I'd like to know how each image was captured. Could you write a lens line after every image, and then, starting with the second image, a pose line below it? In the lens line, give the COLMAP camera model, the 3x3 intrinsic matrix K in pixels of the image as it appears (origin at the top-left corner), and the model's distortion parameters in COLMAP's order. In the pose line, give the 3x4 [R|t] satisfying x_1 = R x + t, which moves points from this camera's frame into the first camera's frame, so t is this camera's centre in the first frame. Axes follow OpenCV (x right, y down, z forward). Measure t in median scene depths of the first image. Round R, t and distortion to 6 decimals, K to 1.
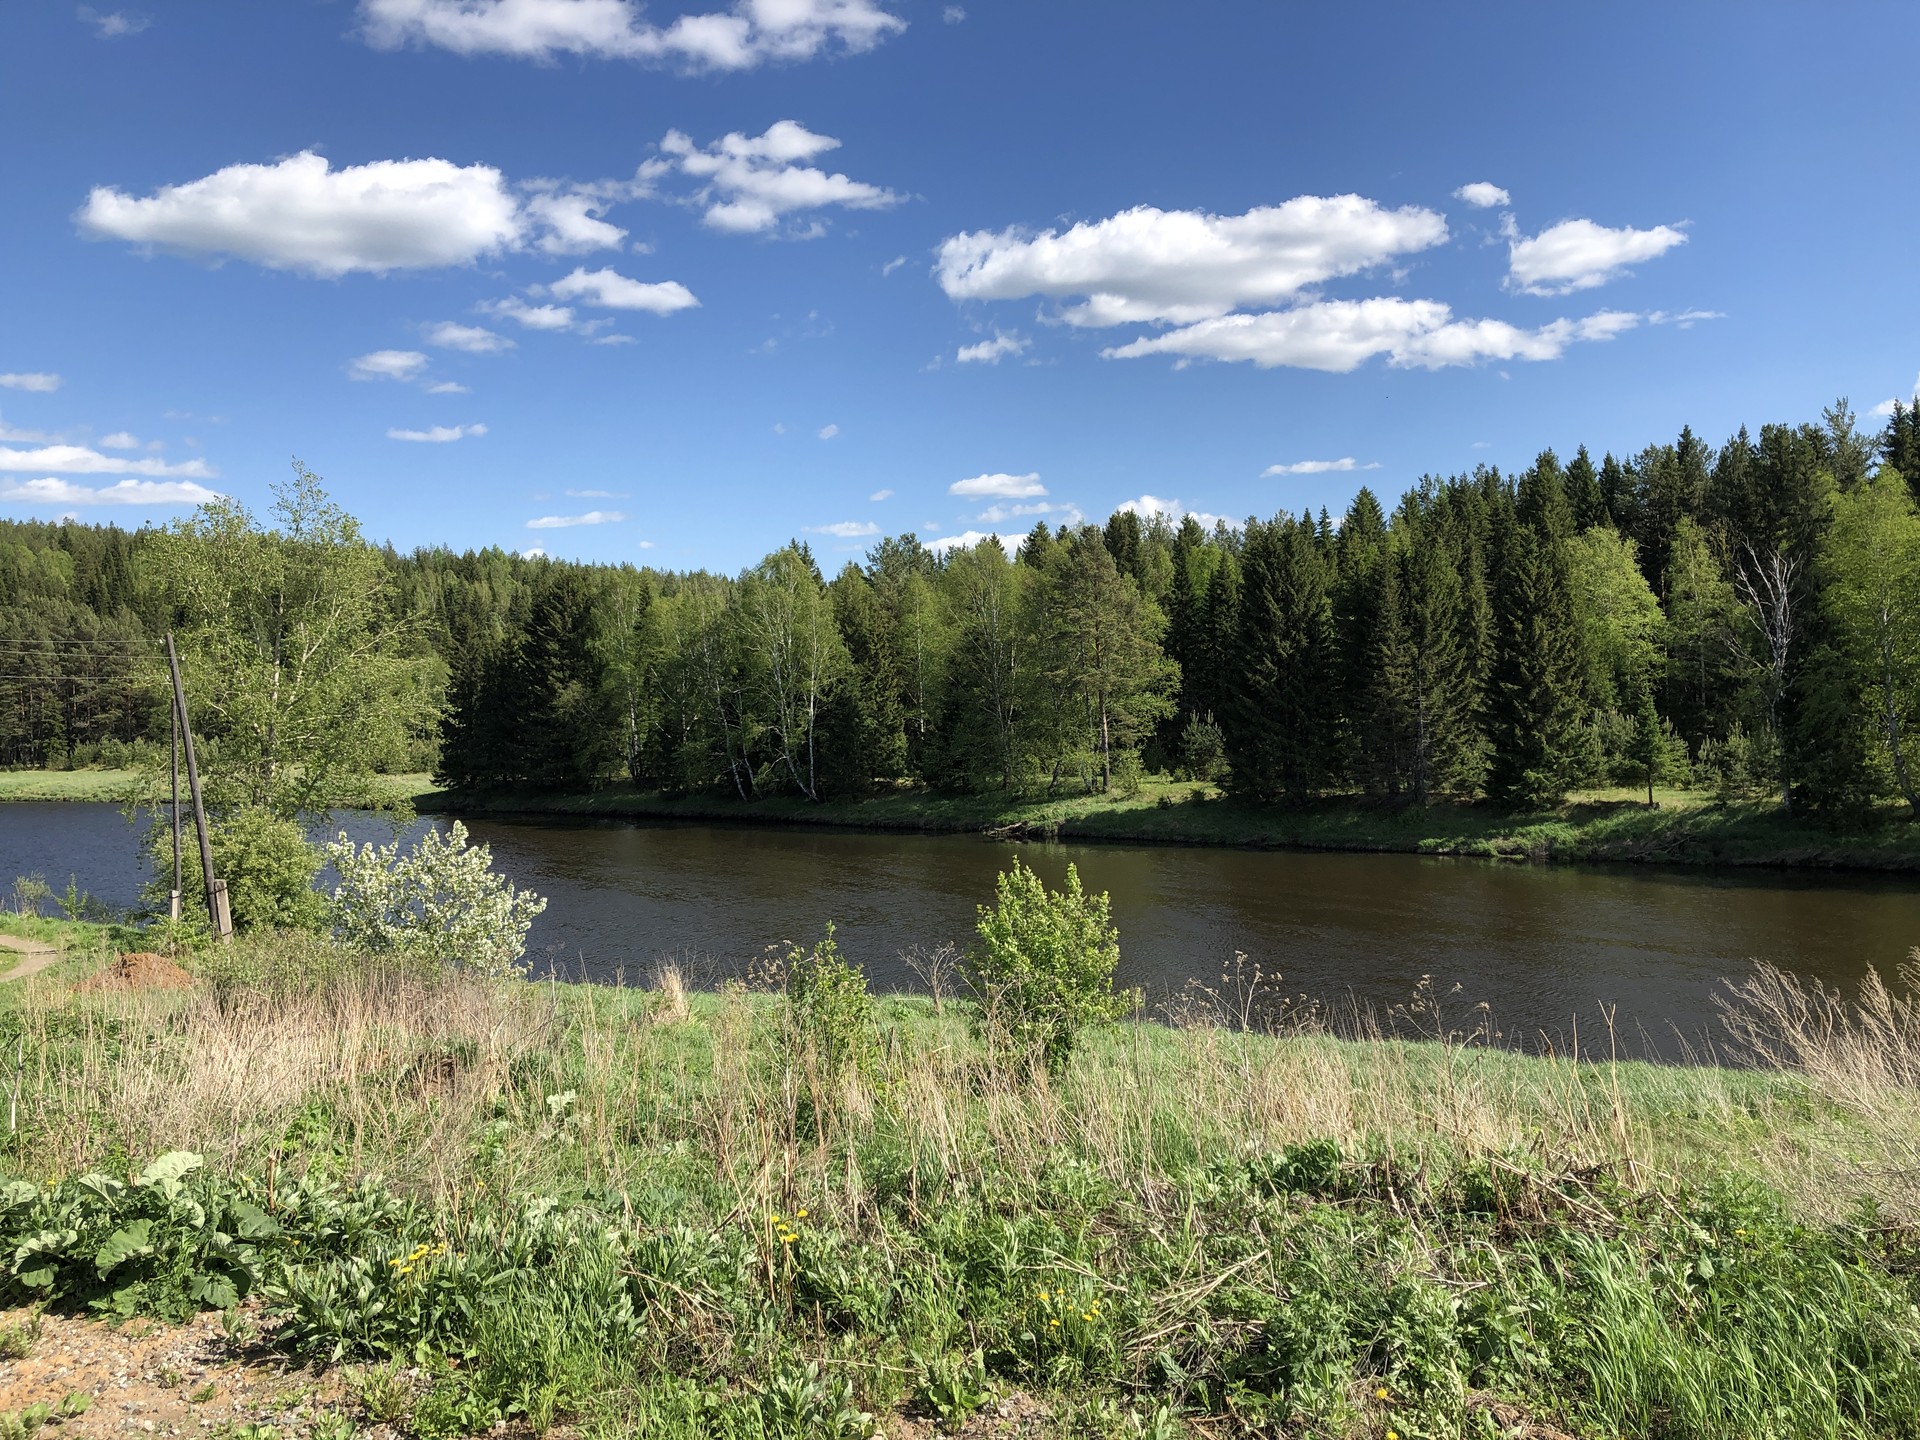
lens RADIAL K [[1558.2, 0, 893.0], [0, 1558.2, 711.5], [0, 0, 1]] dist [0.077215, -0.112984]
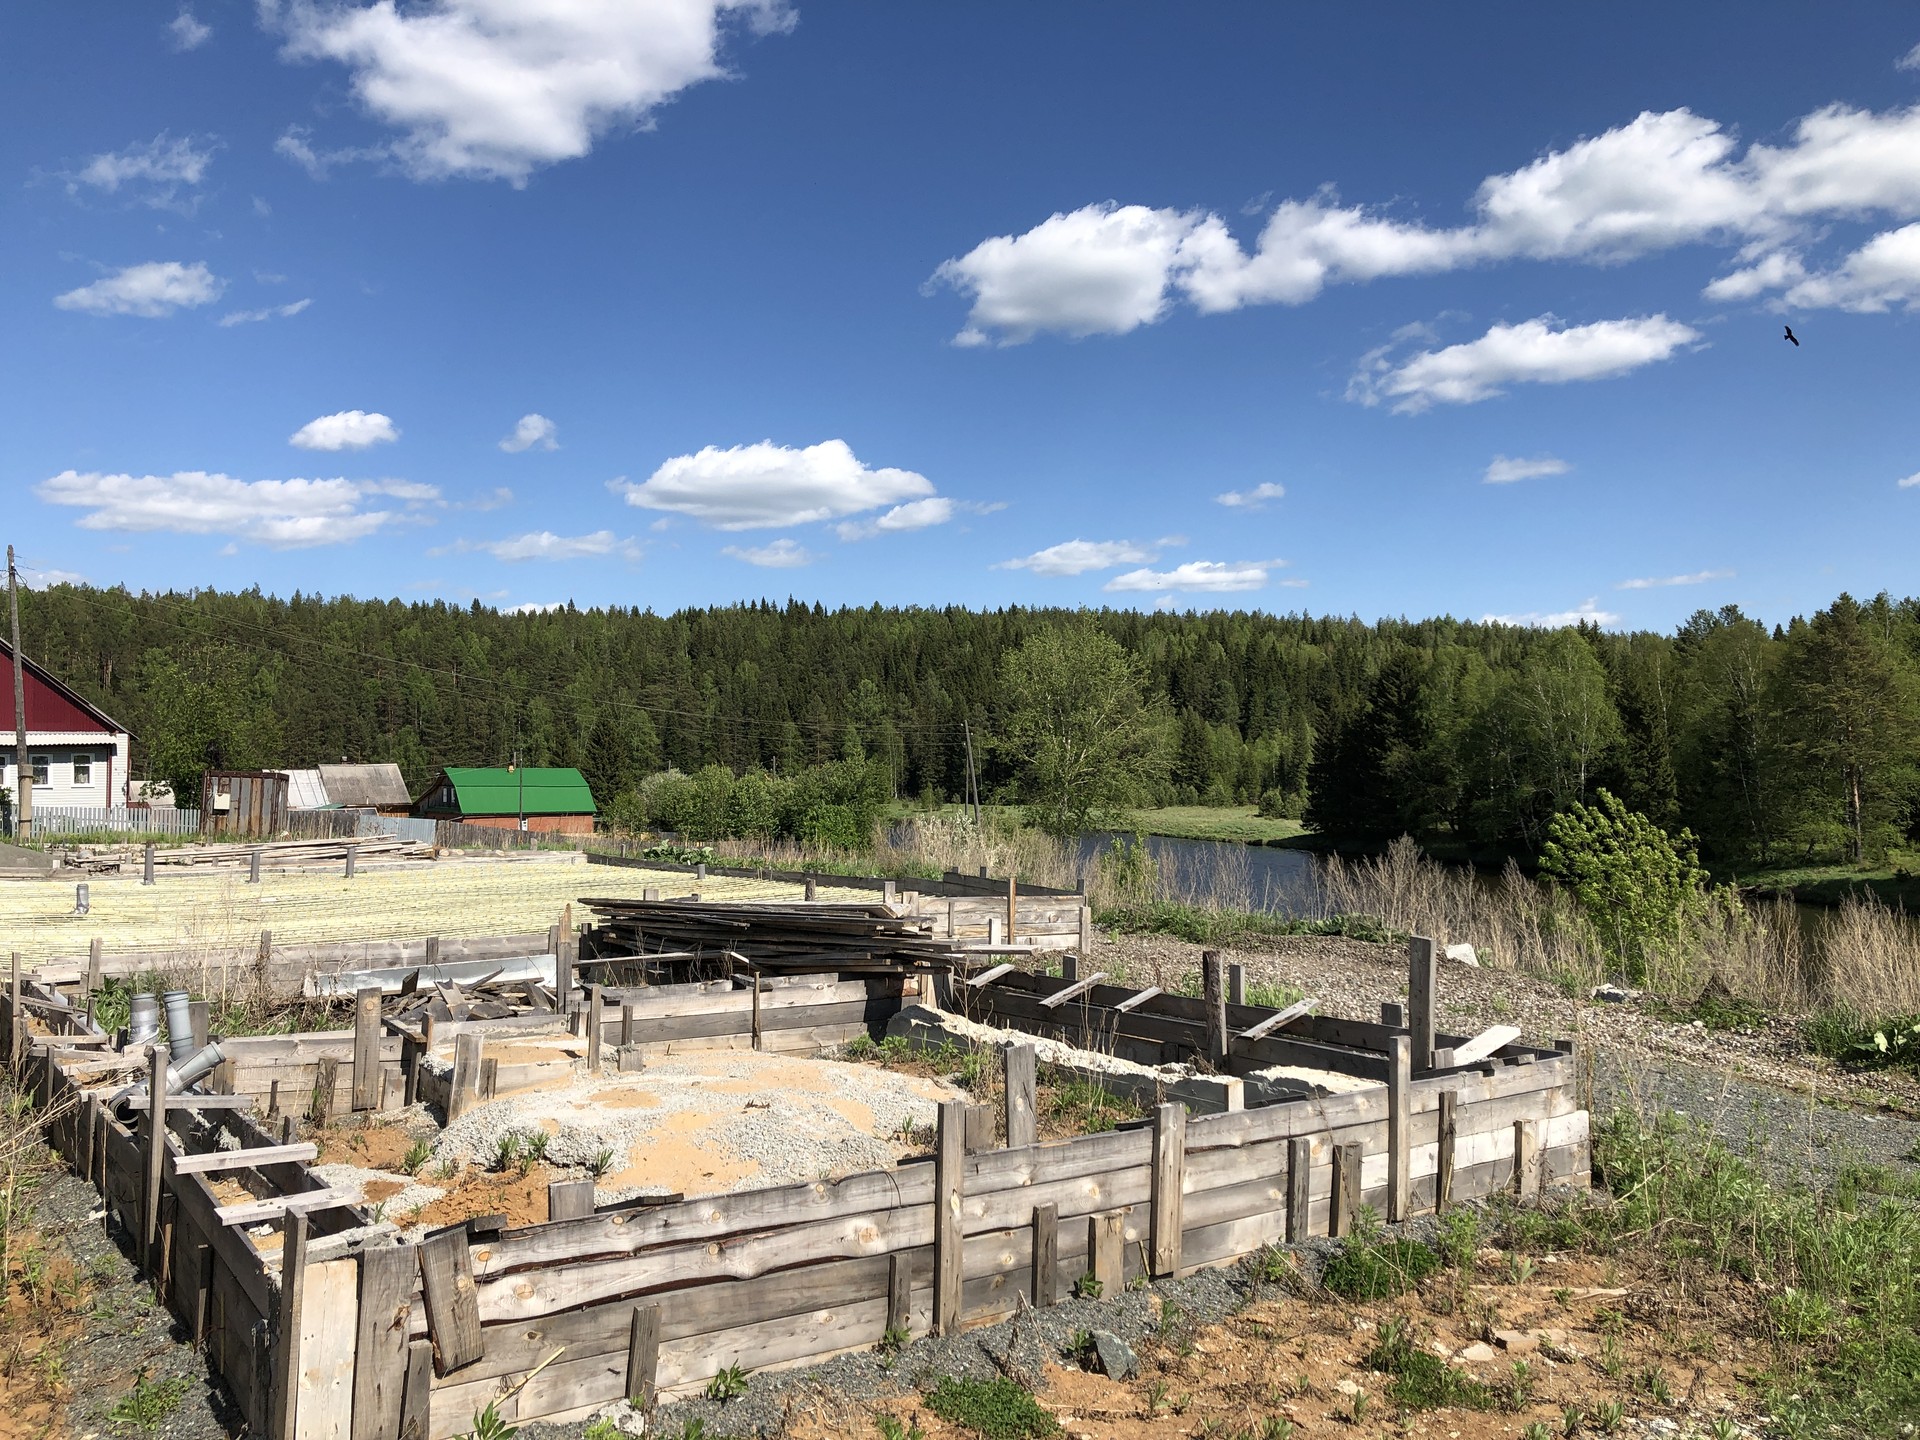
lens RADIAL K [[1558.2, 0, 893.0], [0, 1558.2, 711.5], [0, 0, 1]] dist [0.077215, -0.112984]
pose [[0.787813, -0.002506, -0.615909, 0.284063], [-0.016167, 0.999563, -0.024747, -0.011783], [0.615702, 0.029454, 0.787429, -0.218171]]
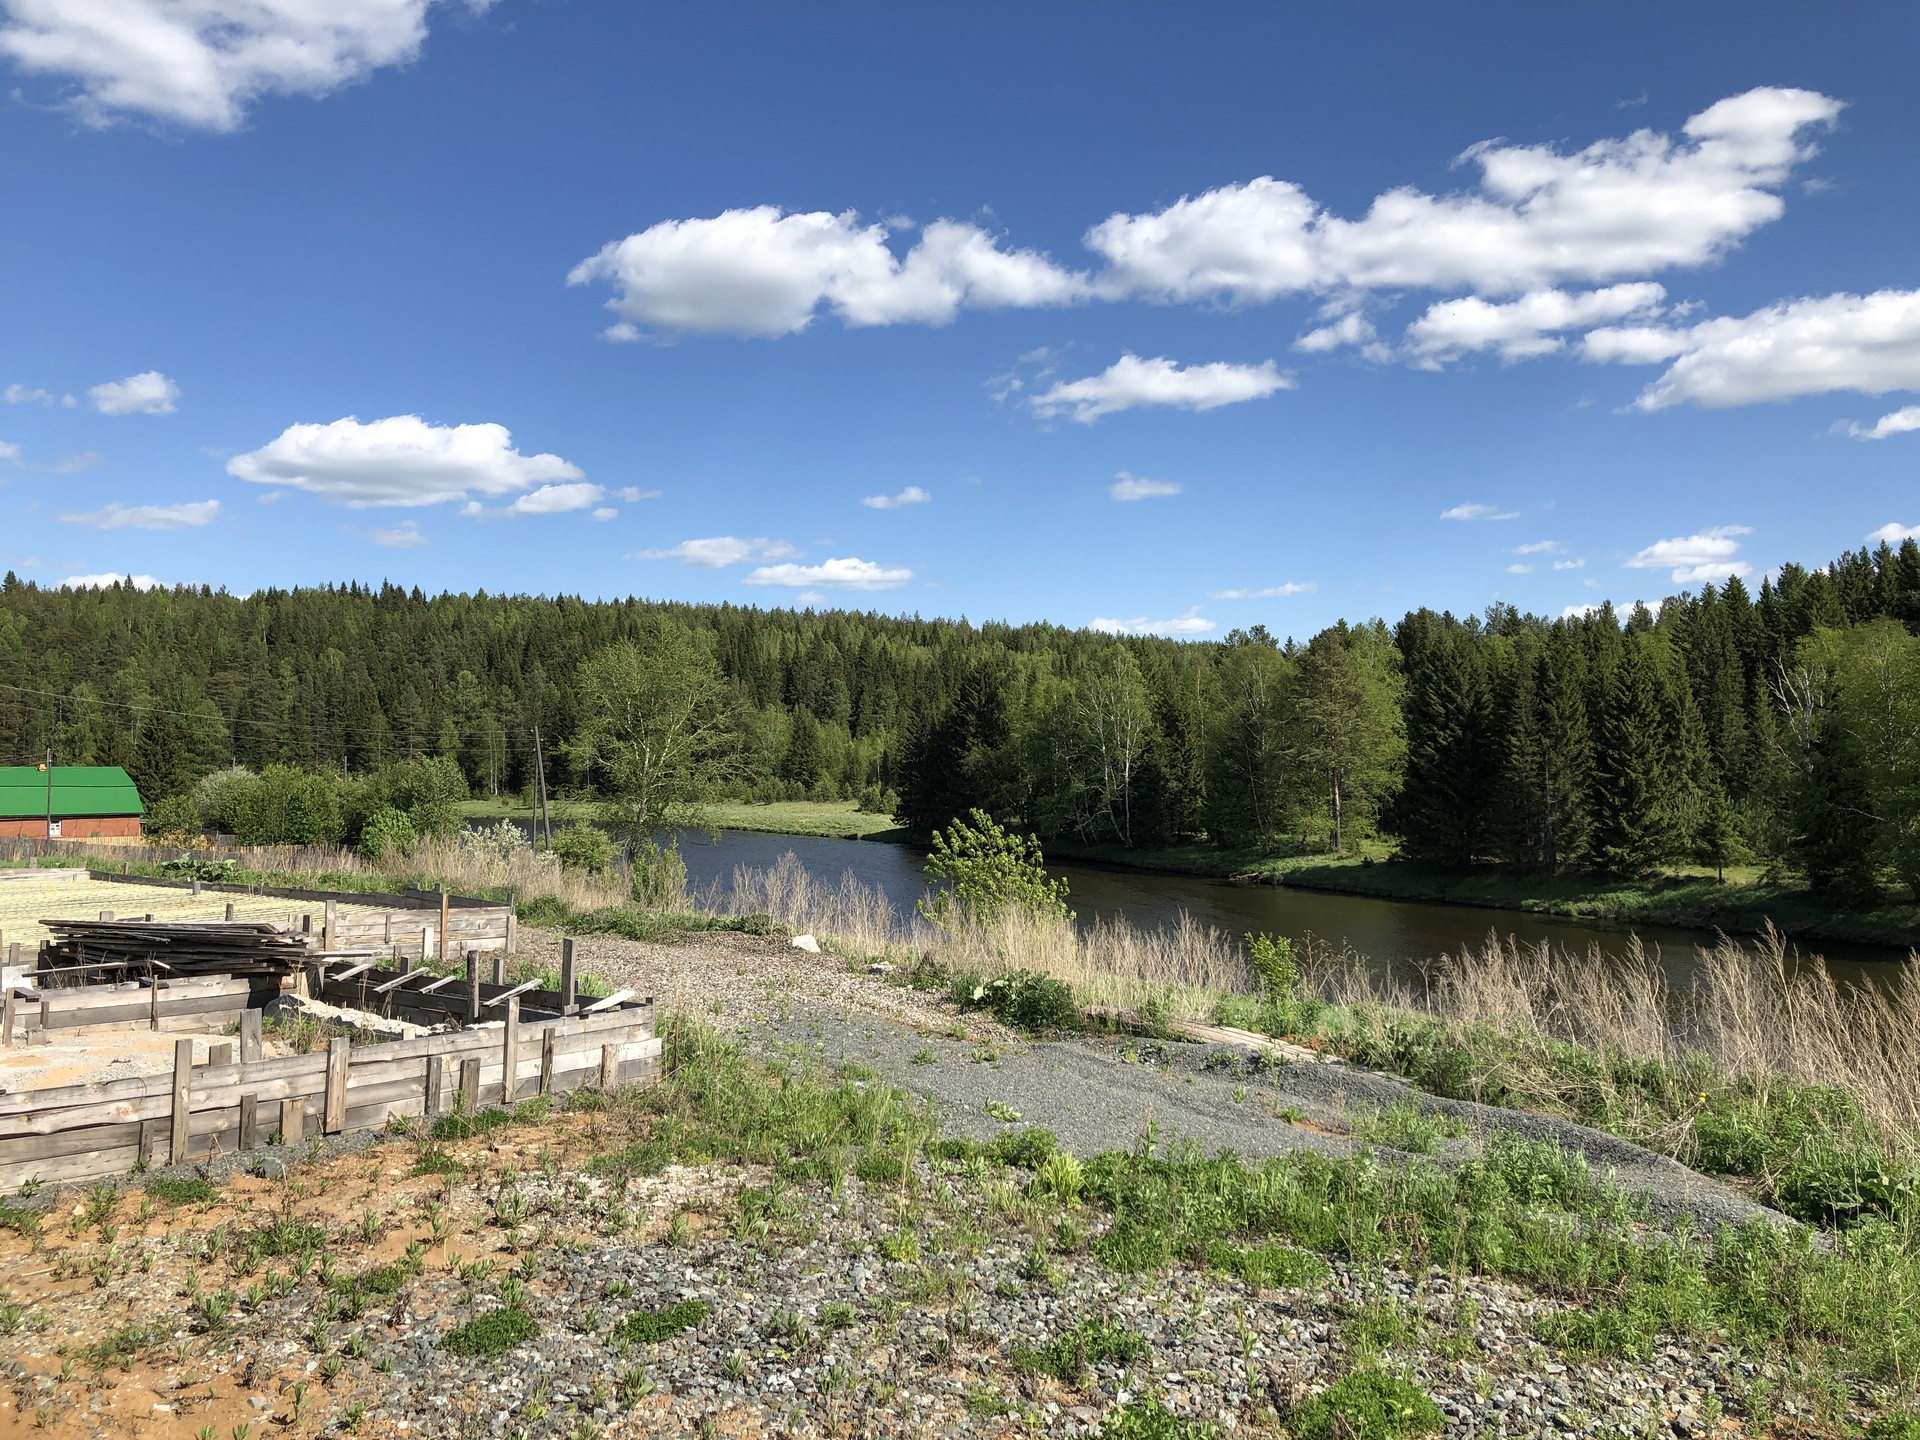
lens RADIAL K [[1578.3, 0, 972.0], [0, 1578.3, 714.0], [0, 0, 1]] dist [0.008017, -0.001824]
pose [[0.929193, 0.013912, -0.369333, 0.332201], [-0.024424, 0.999418, -0.023802, -0.018712], [0.368787, 0.031137, 0.928992, -0.247445]]
